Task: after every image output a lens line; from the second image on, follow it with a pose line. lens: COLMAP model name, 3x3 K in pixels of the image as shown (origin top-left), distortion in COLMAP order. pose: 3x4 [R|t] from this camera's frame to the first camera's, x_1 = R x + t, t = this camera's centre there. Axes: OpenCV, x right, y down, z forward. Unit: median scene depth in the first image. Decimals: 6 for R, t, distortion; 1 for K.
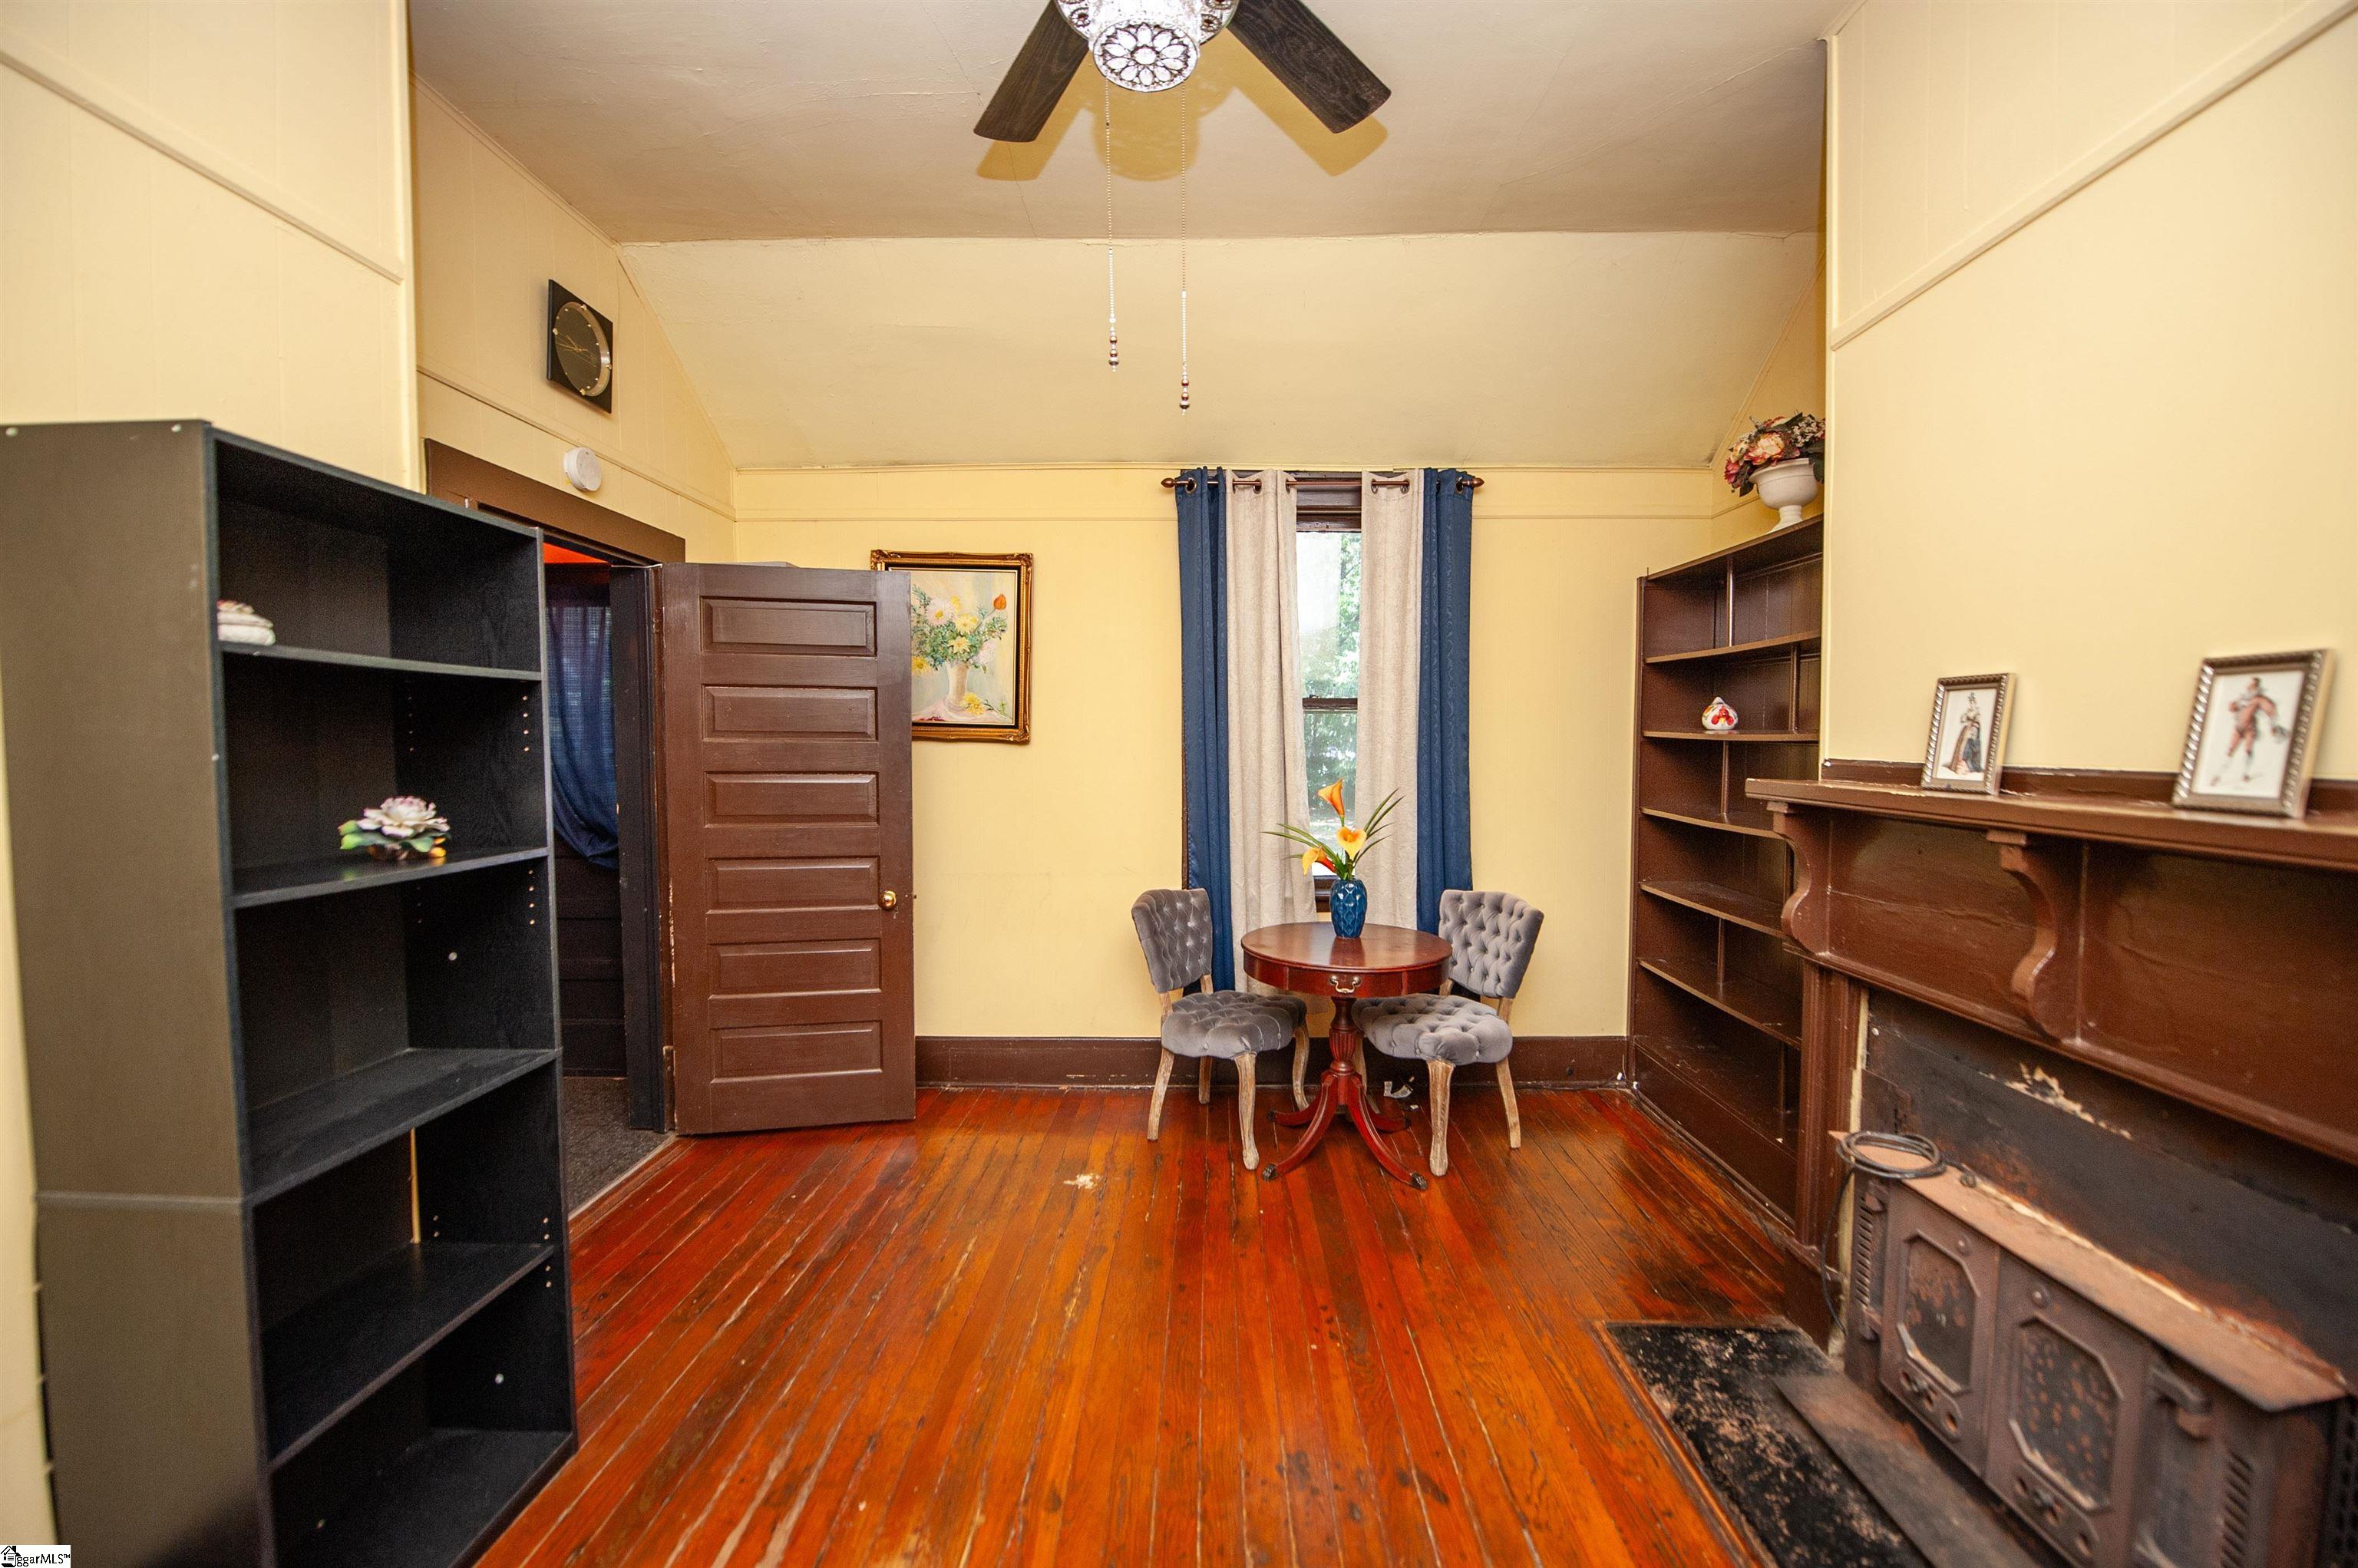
lens RADIAL K [[944.8, 0, 1184.0], [0, 944.8, 787.8], [0, 0, 1]] dist [-0.021588, -0.000080]
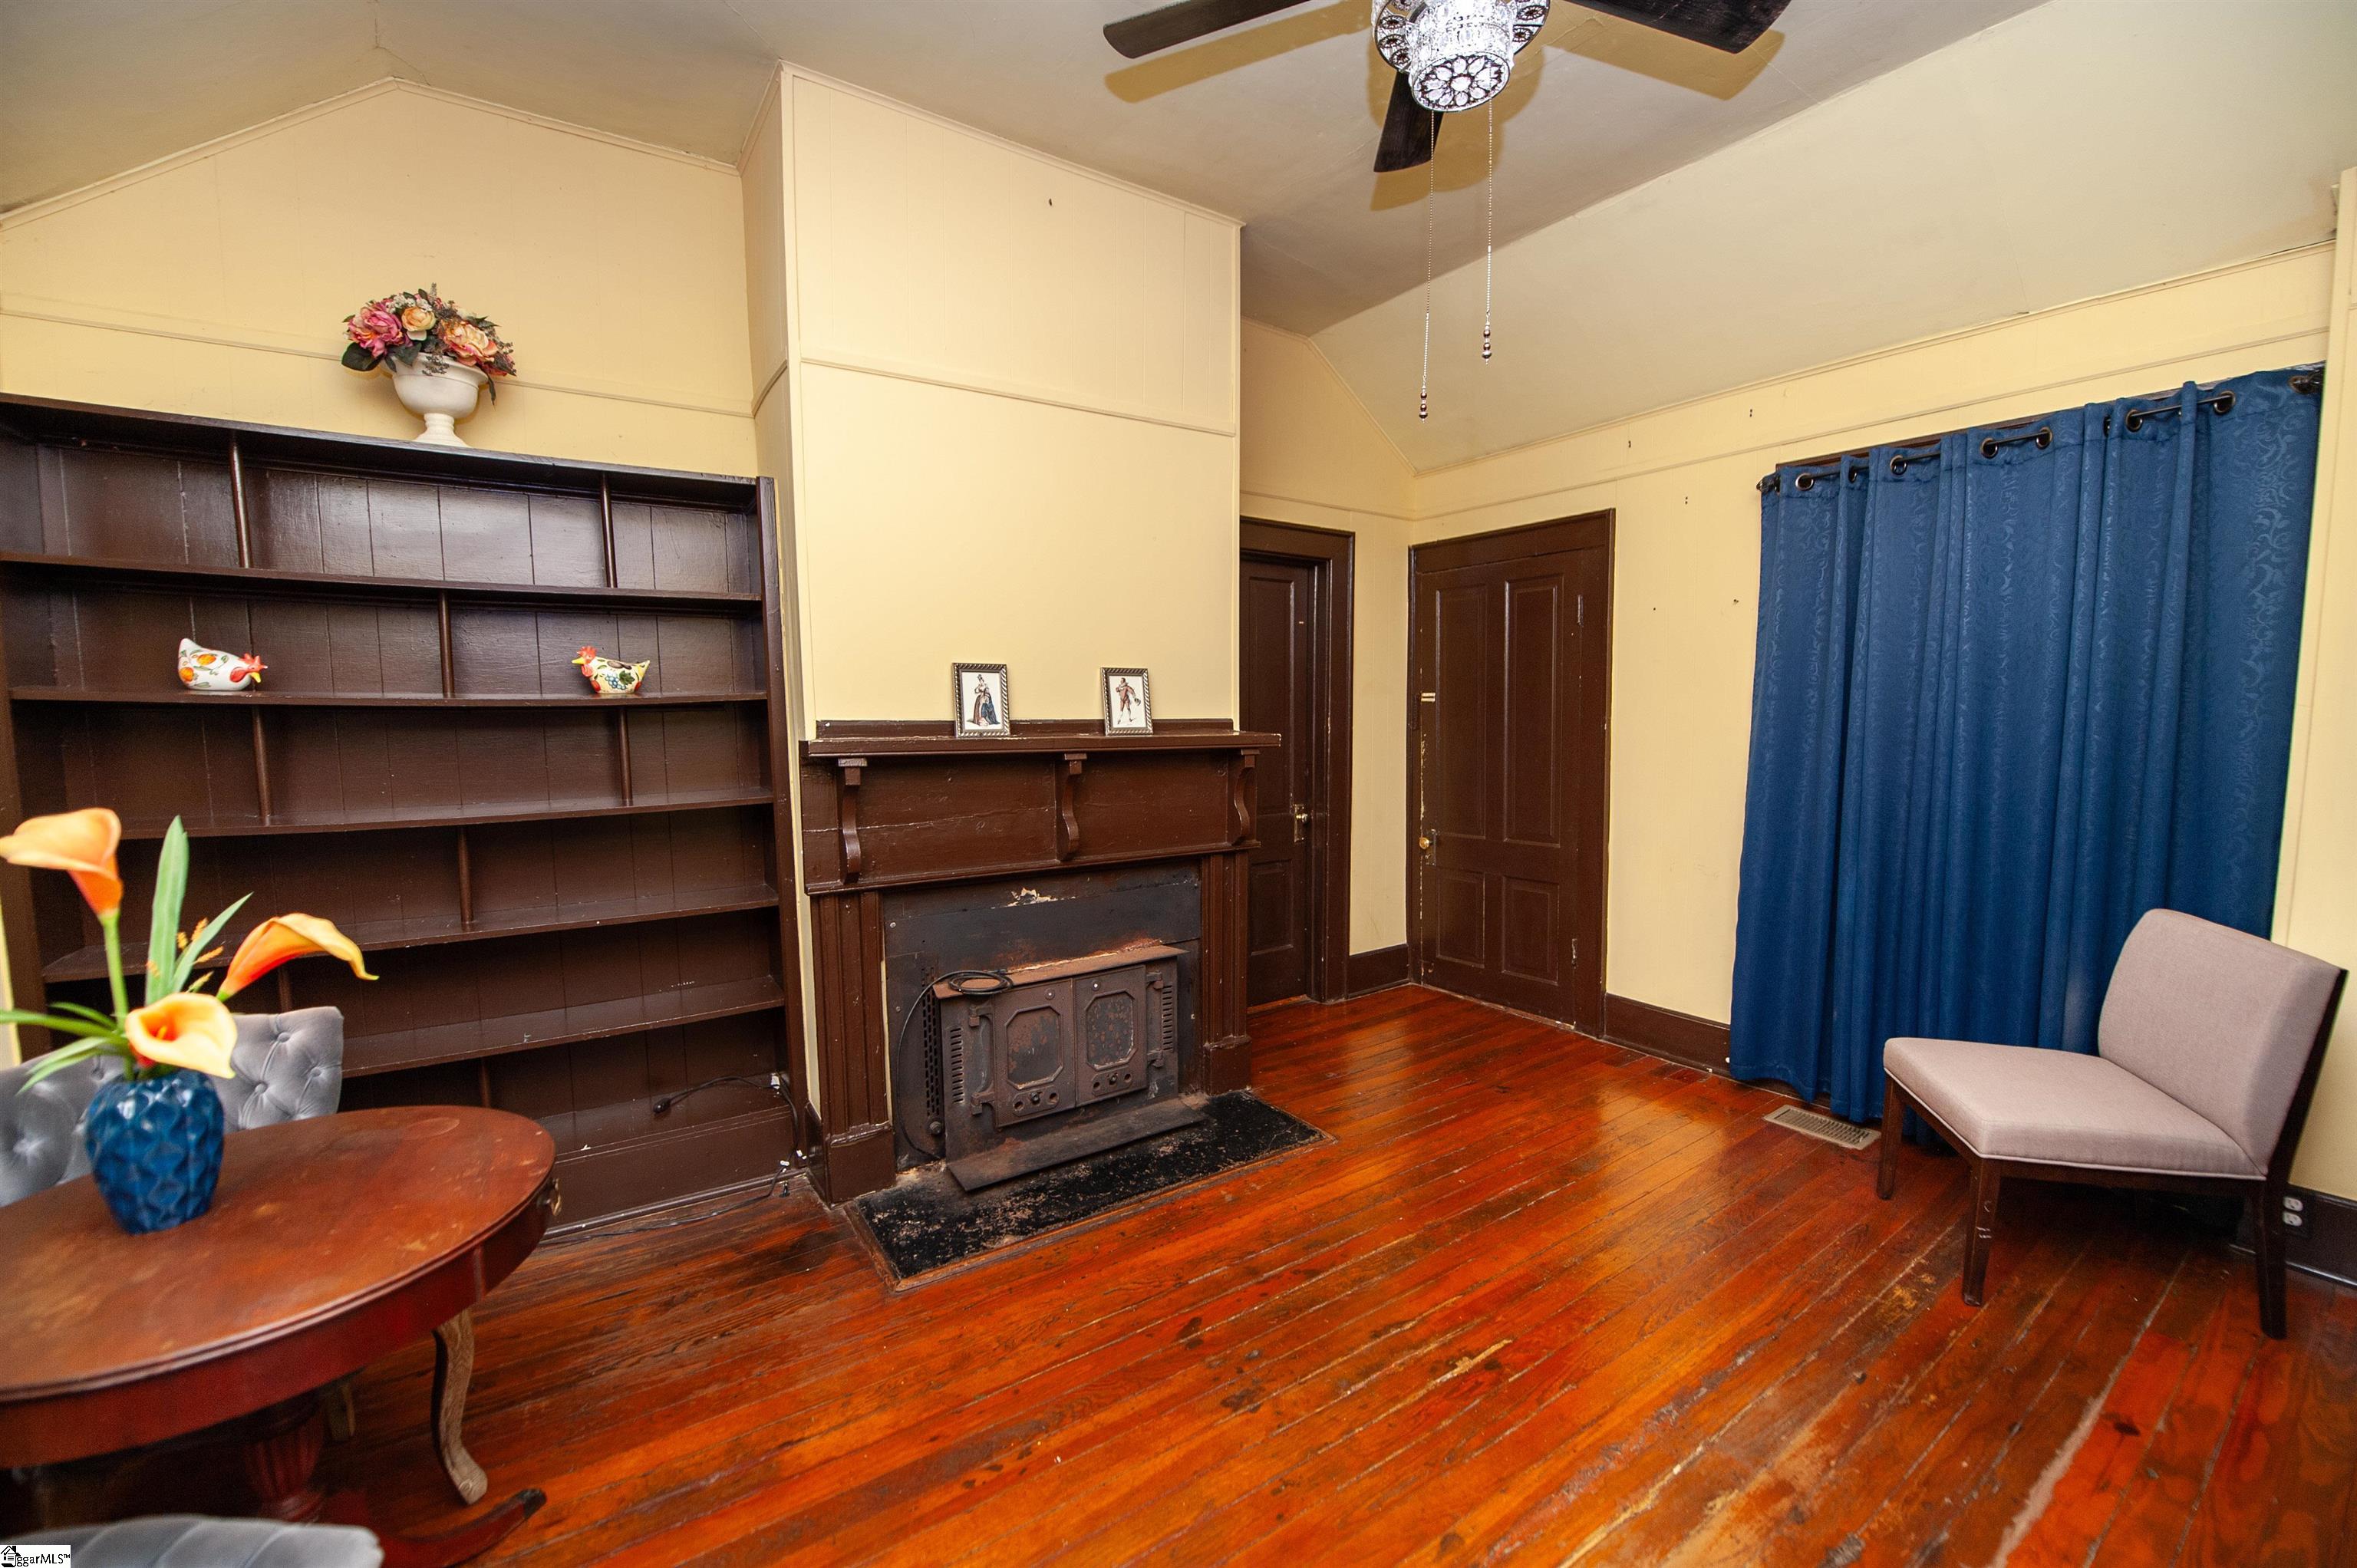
lens RADIAL K [[944.4, 0, 1183.5], [0, 944.4, 787.8], [0, 0, 1]] dist [-0.021588, -0.000080]
pose [[-0.576129, -0.066418, 0.814656, -0.699208], [0.043269, 0.992817, 0.111544, -0.076884], [-0.816213, 0.099513, -0.569117, 1.705981]]
